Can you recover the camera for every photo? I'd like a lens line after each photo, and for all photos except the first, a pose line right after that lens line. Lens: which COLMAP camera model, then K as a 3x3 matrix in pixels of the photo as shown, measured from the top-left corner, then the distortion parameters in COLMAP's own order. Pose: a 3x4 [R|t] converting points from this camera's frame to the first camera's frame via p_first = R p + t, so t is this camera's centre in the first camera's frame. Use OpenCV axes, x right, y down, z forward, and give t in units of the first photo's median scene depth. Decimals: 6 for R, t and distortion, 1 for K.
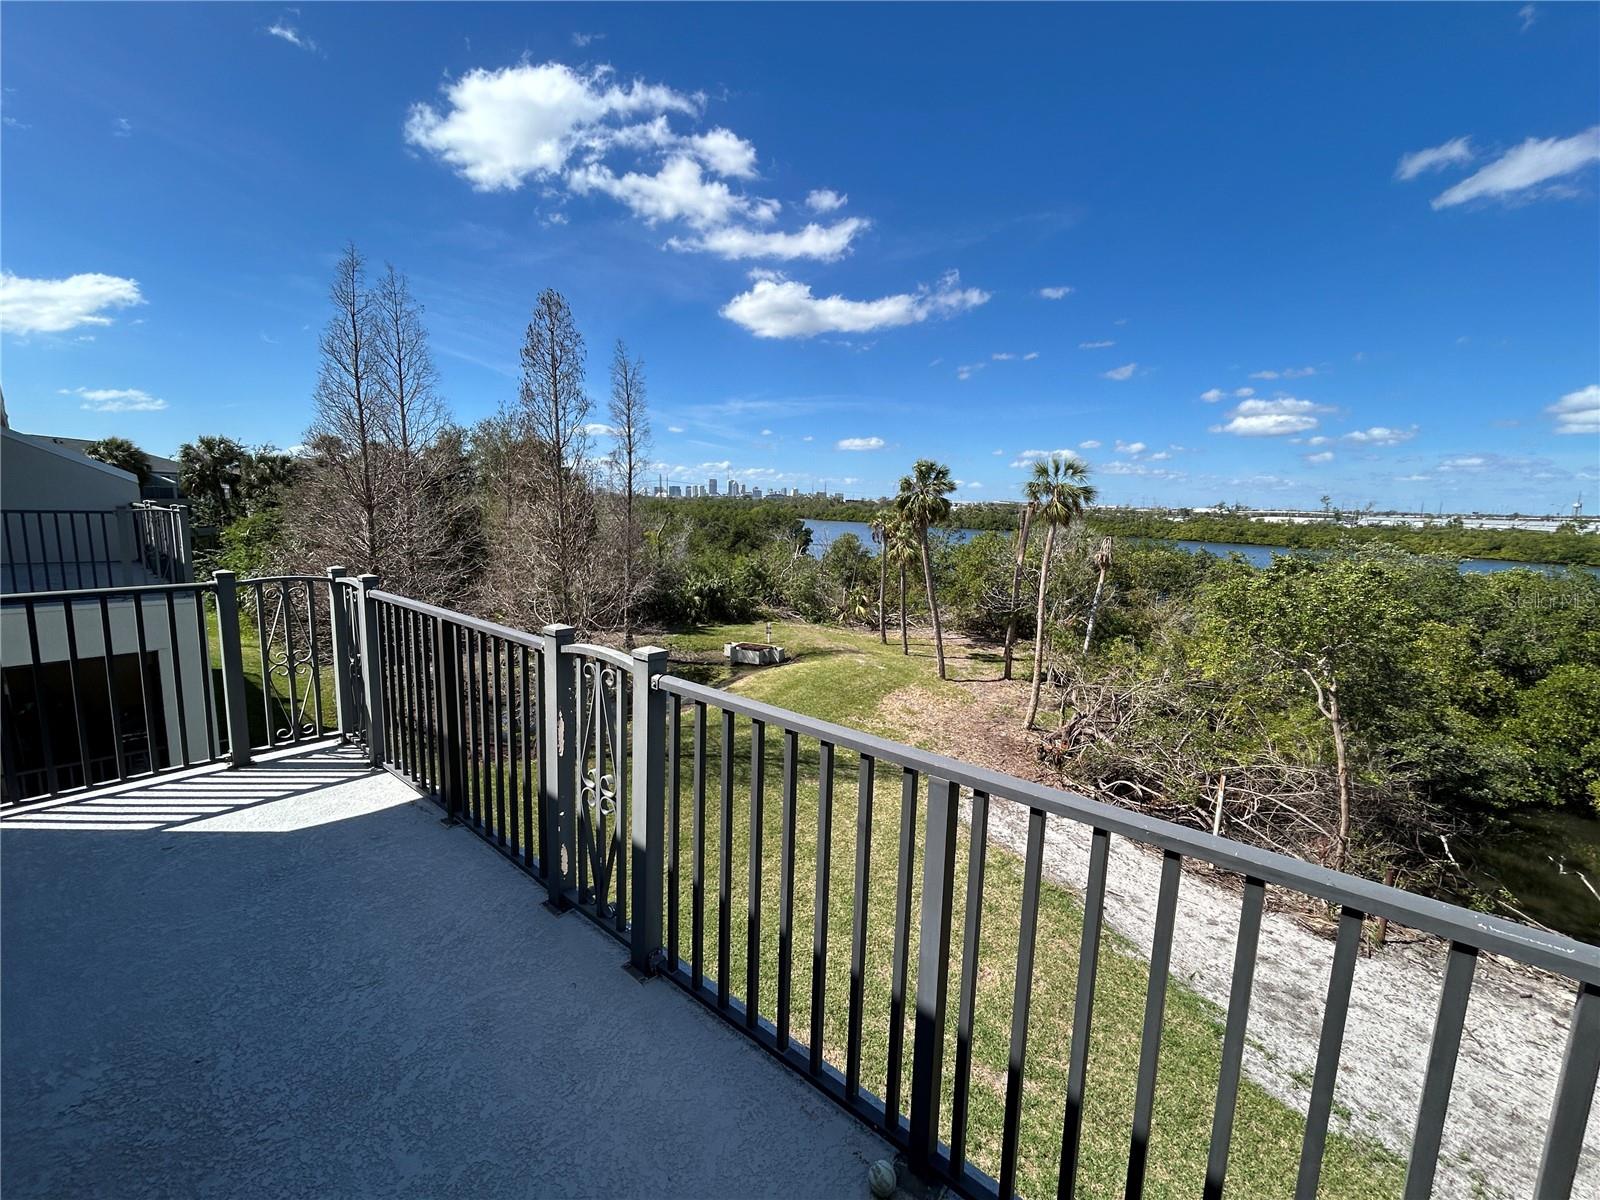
lens RADIAL K [[657.2, 0, 788.7], [0, 657.2, 613.7], [0, 0, 1]] dist [0.002943, -0.000628]
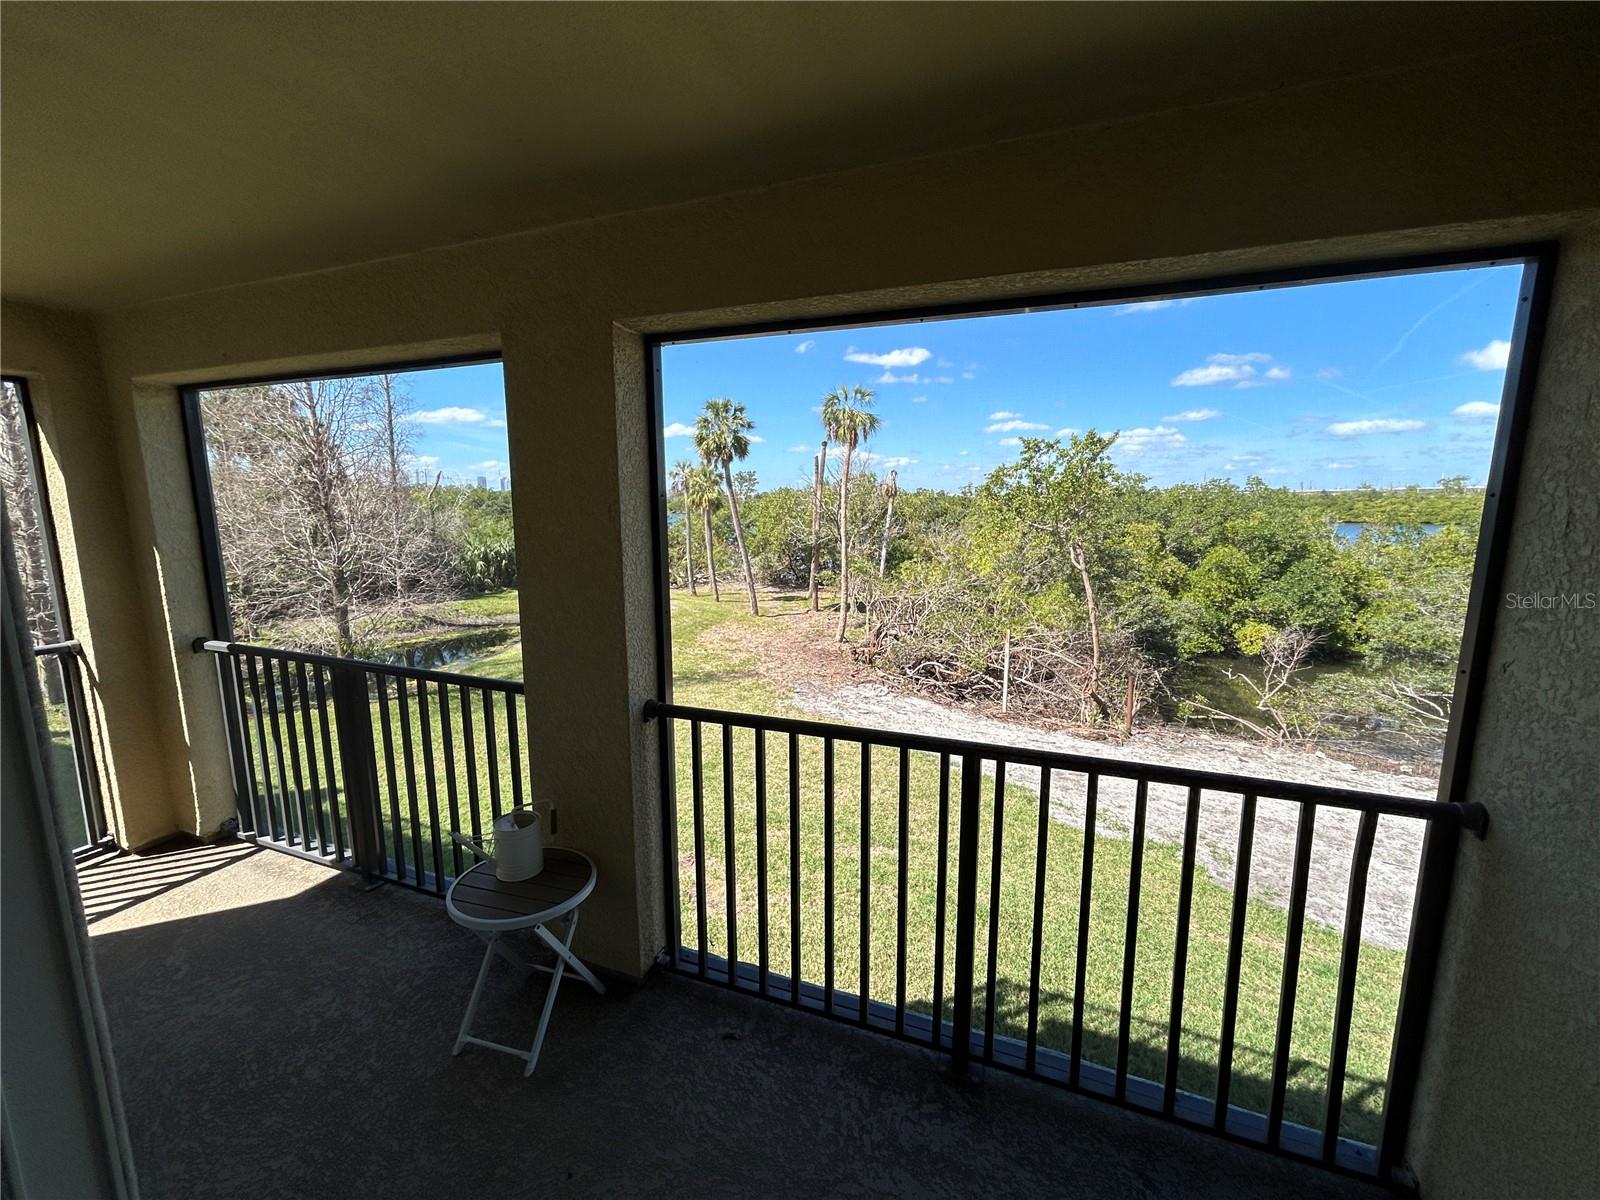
lens RADIAL K [[657.2, 0, 800.1], [0, 657.2, 616.0], [0, 0, 1]] dist [0.002943, -0.000628]
pose [[0.946272, -0.091585, 0.310131, -0.025687], [0.085265, 0.995781, 0.033903, 0.104766], [-0.311928, -0.005638, 0.950089, 0.013304]]
